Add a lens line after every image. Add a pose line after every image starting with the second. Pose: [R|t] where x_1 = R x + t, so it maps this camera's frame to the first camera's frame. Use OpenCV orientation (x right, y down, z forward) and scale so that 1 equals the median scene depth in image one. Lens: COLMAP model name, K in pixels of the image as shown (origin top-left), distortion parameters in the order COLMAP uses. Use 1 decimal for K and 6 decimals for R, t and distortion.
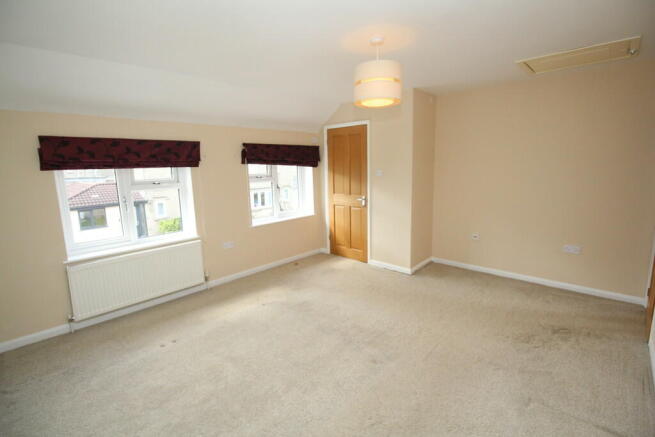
lens RADIAL K [[311.2, 0, 328.0], [0, 311.2, 214.6], [0, 0, 1]] dist [-0.004974, -0.000583]
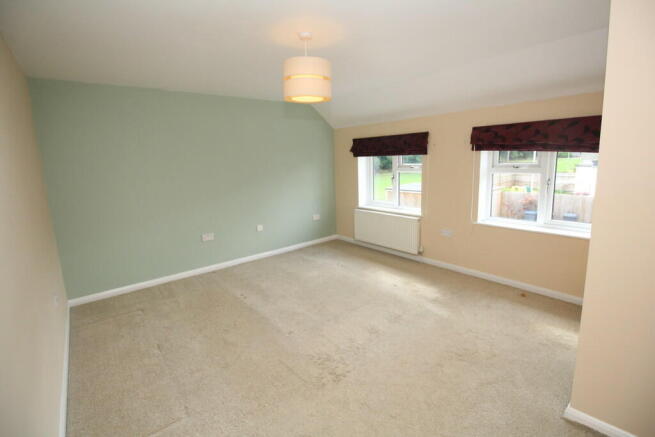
lens RADIAL K [[311.2, 0, 328.7], [0, 311.2, 218.6], [0, 0, 1]] dist [-0.004974, -0.000583]
pose [[-0.146485, 0.218362, -0.964811, 0.716447], [-0.121481, 0.963978, 0.236618, -0.142418], [0.981725, 0.151867, -0.114681, 0.755949]]
